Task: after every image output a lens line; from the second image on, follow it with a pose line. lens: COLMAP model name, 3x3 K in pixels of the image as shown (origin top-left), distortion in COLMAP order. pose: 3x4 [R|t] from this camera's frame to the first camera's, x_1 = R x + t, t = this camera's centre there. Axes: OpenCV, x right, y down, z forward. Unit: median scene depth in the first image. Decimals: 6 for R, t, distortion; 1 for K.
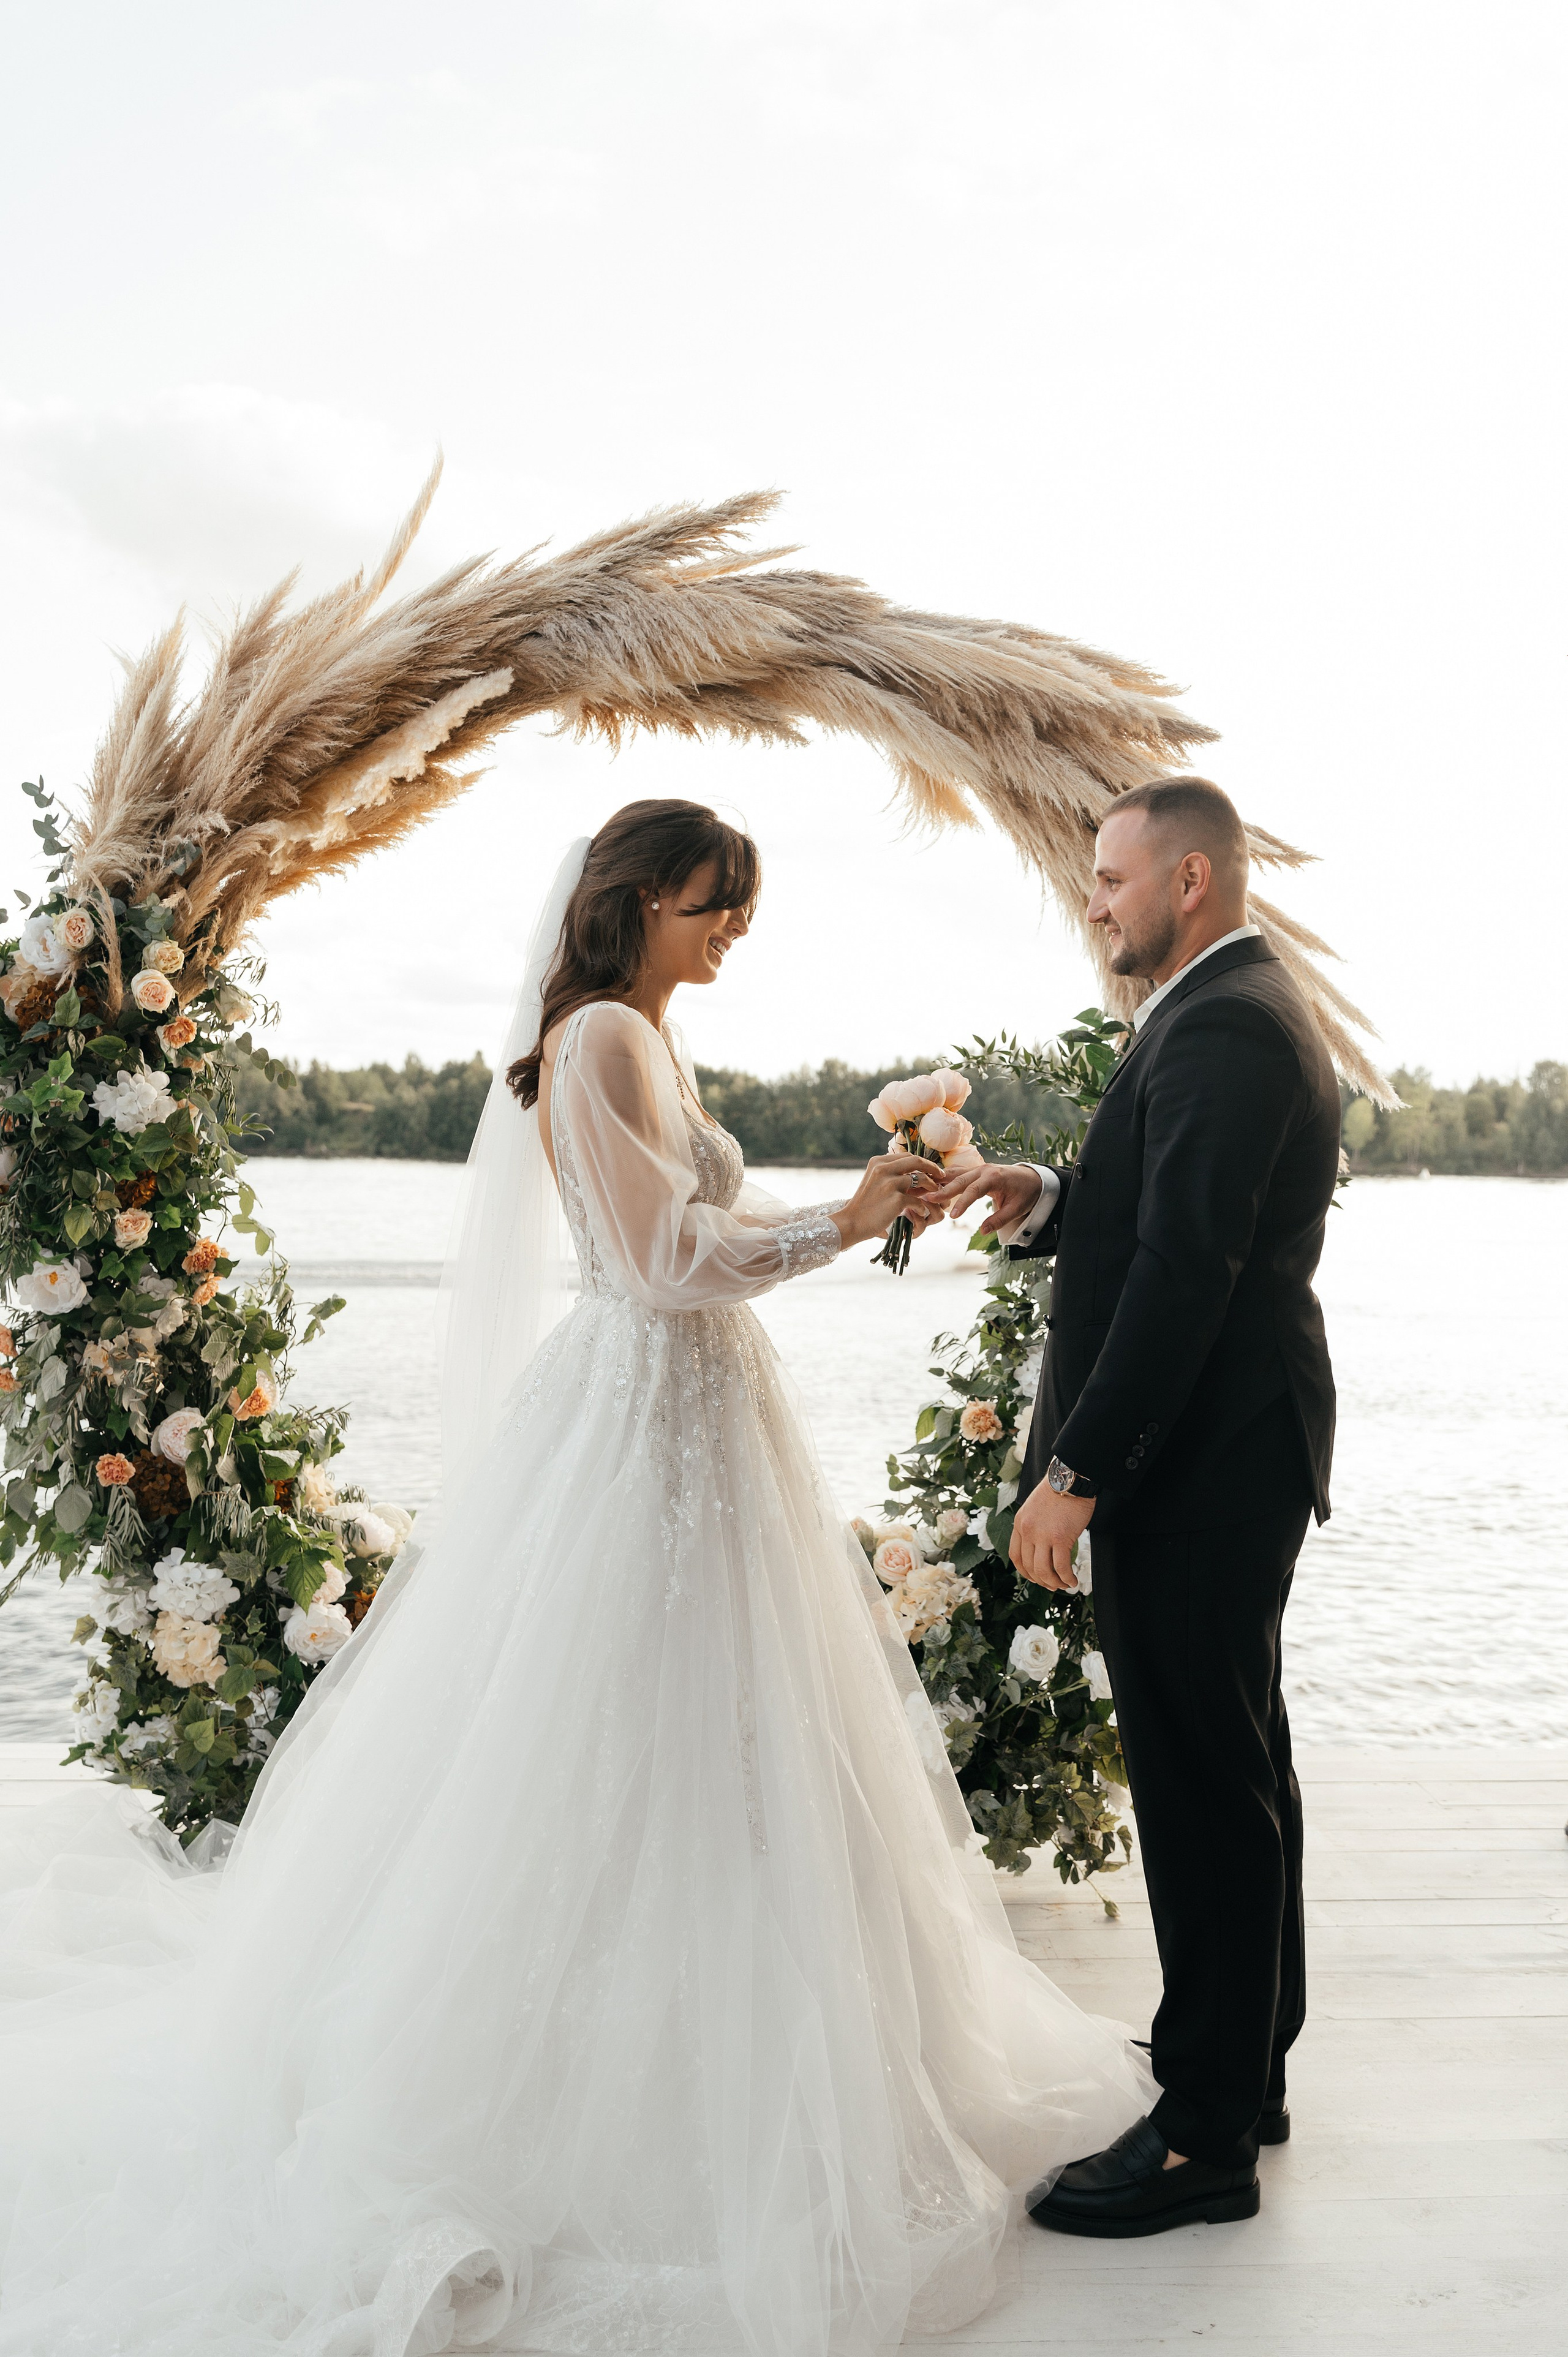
lens RADIAL K [[2088.3, 0, 830.1], [0, 2088.3, 1100.5], [0, 0, 1]] dist [-0.029250, 0.009523]
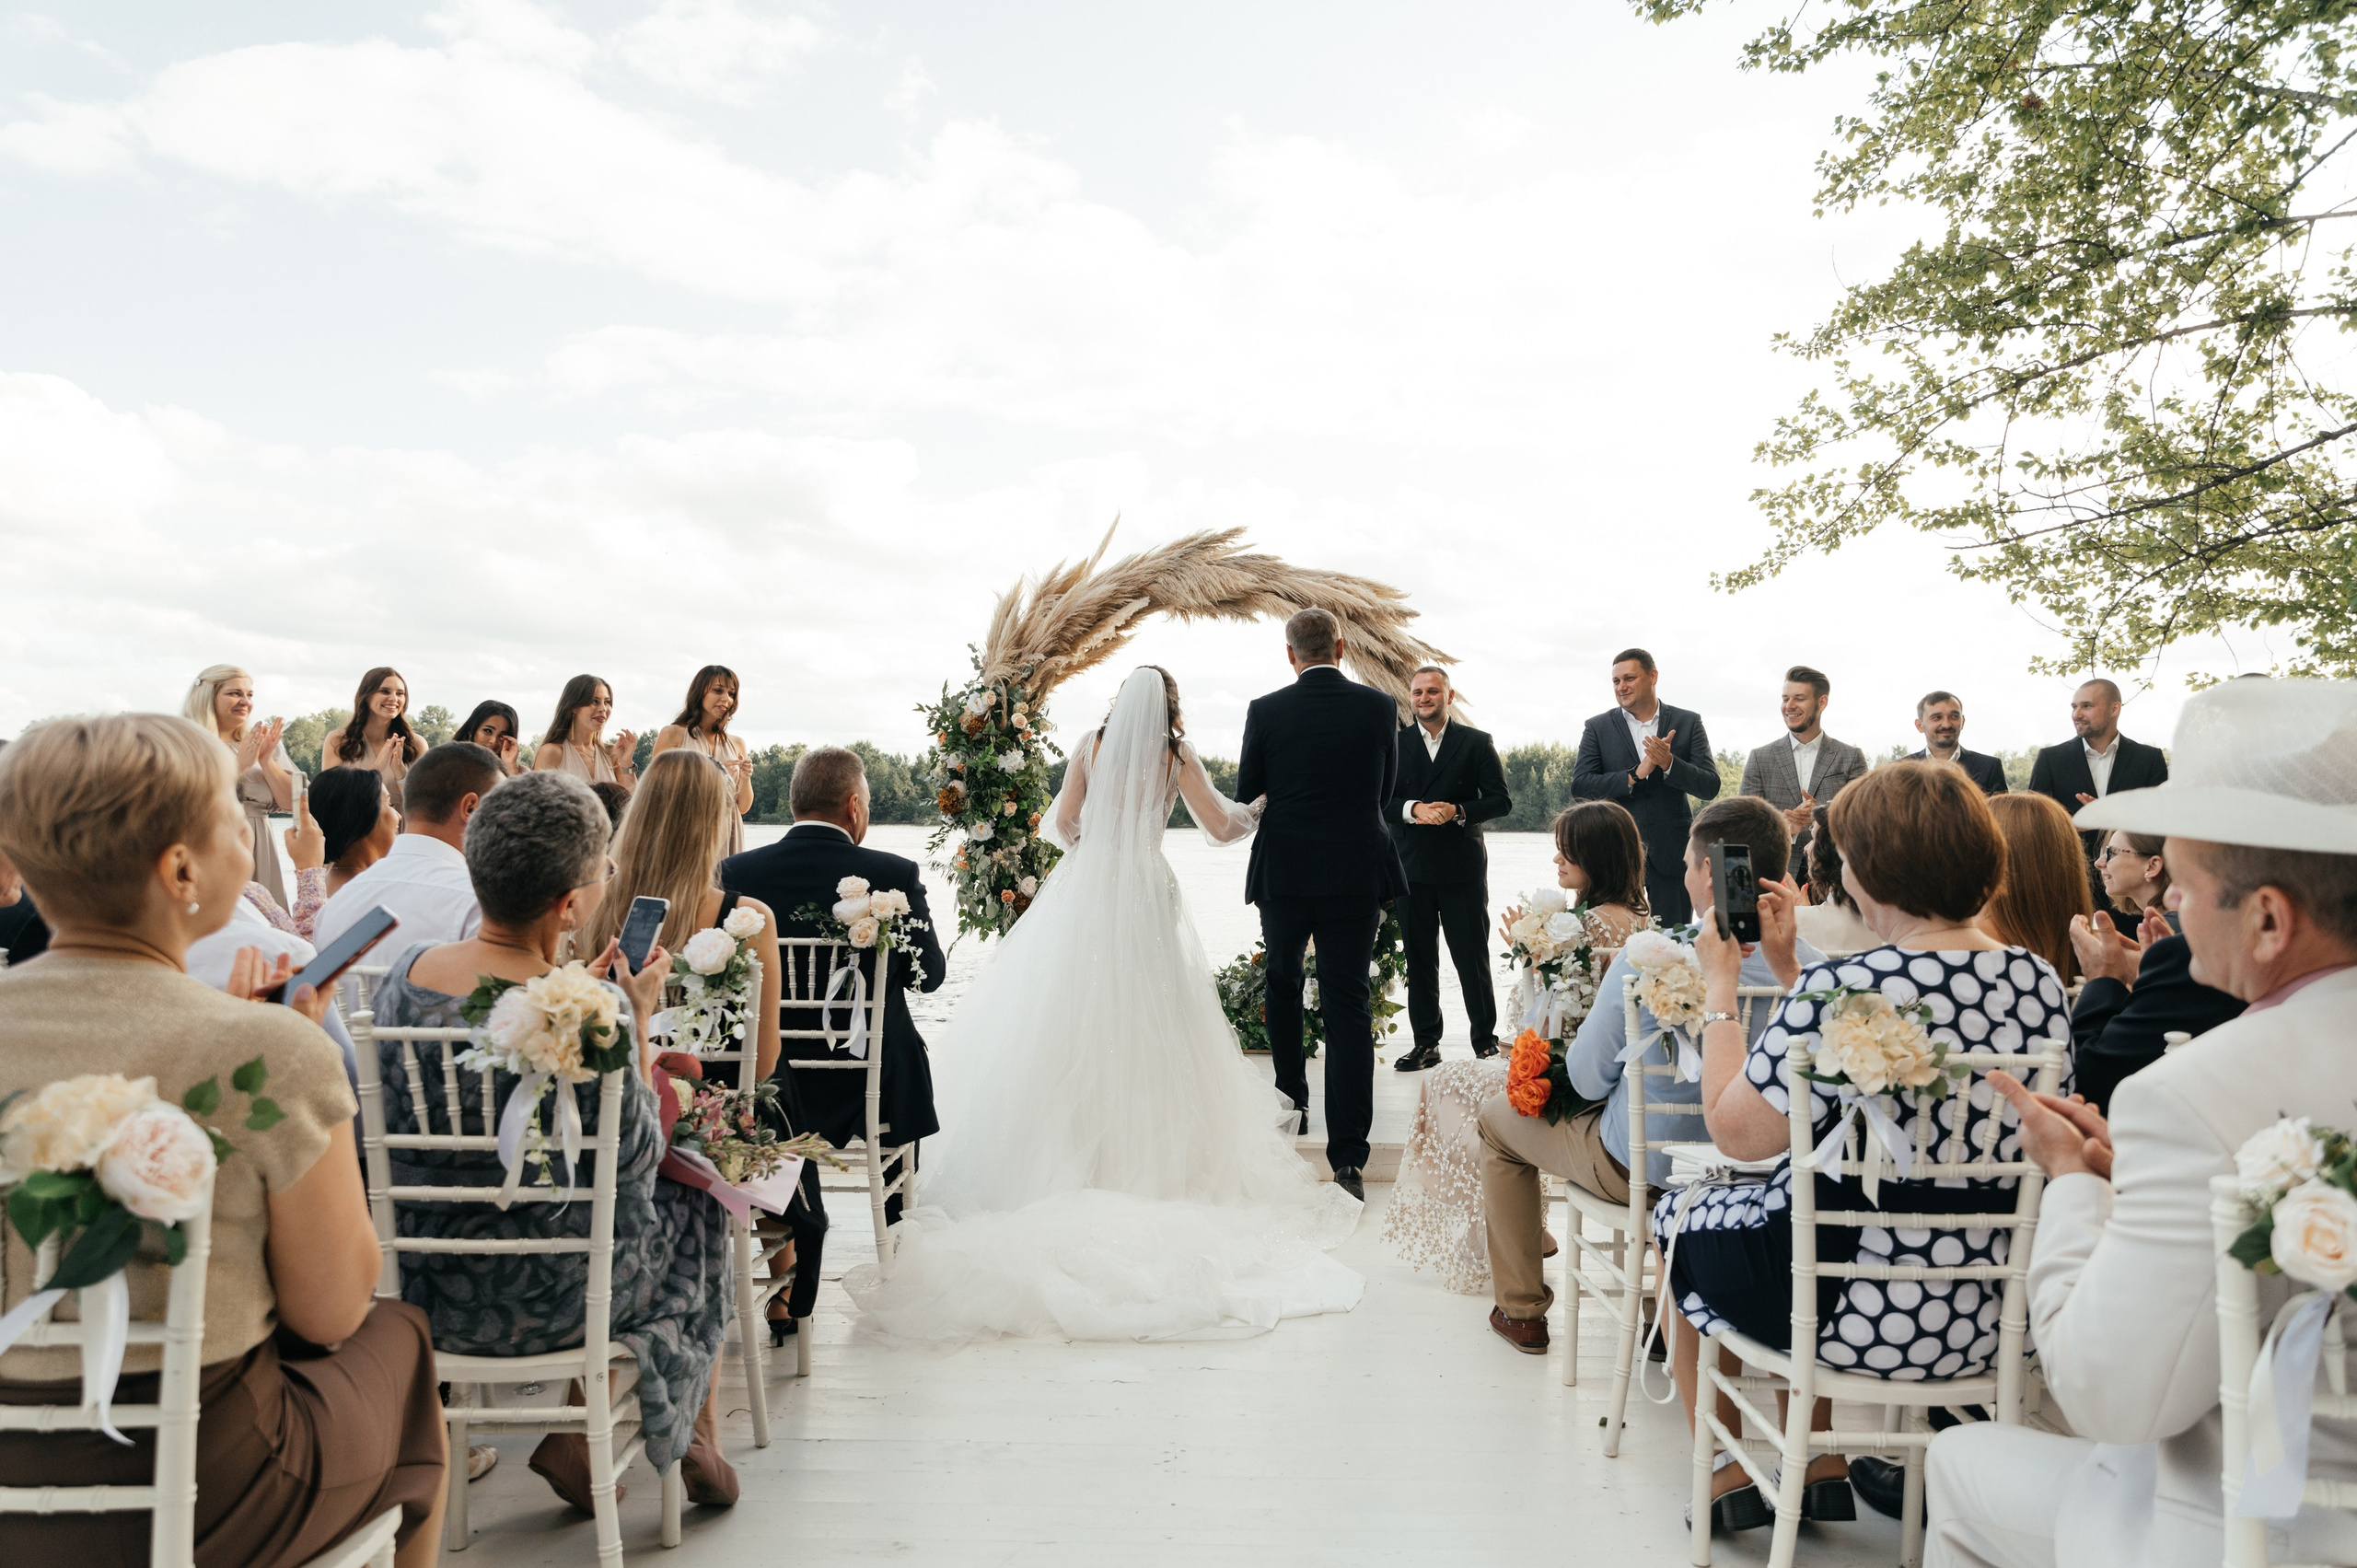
lens RADIAL K [[1713.4, 0, 1182.3], [0, 1713.4, 791.1], [0, 0, 1]] dist [0.037327, -0.028973]
pose [[0.997651, -0.010048, -0.067764, 0.037021], [0.010201, 0.999946, 0.001907, 0.036276], [0.067741, -0.002594, 0.997700, -1.186067]]
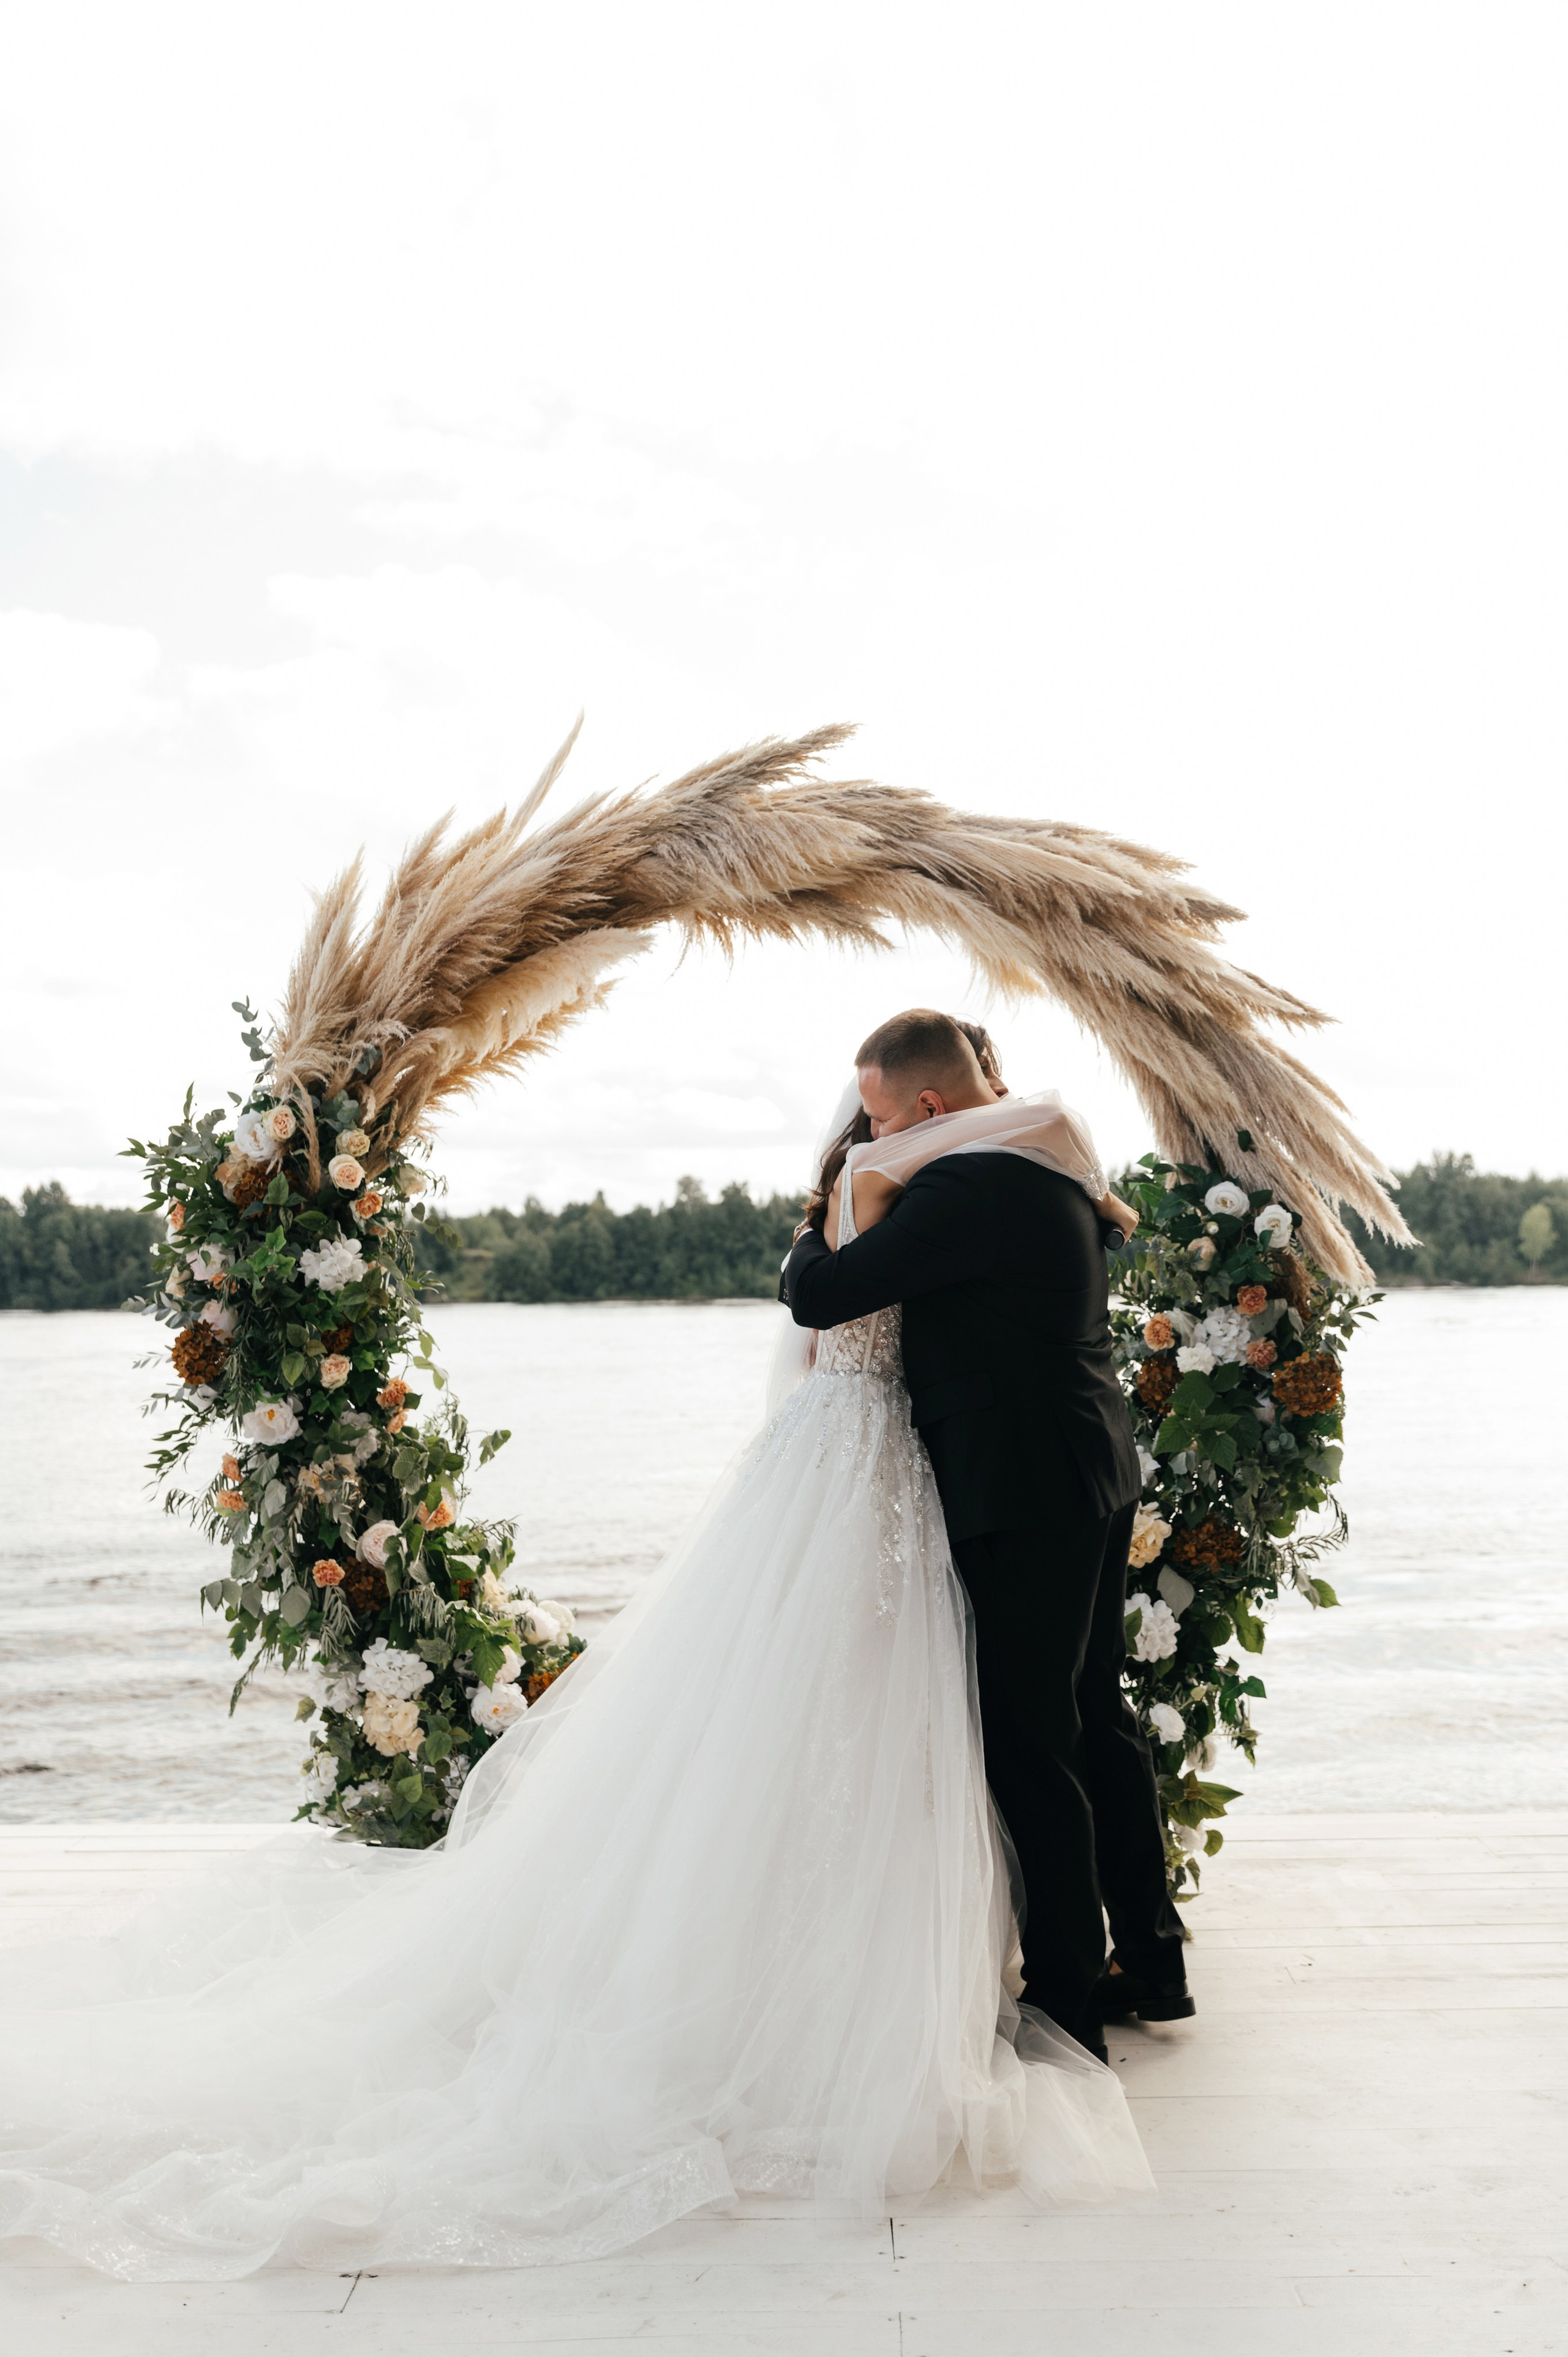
lens RADIAL K [[2238.6, 0, 789.2], [0, 2238.6, 1185.6], [0, 0, 1]] dist [-0.010997, 0.000000]
pose [[0.995964, -0.038738, -0.080962, 0.032123], [0.037120, 0.999082, -0.021398, -0.007517], [0.081716, 0.018306, 0.996488, -0.257021]]
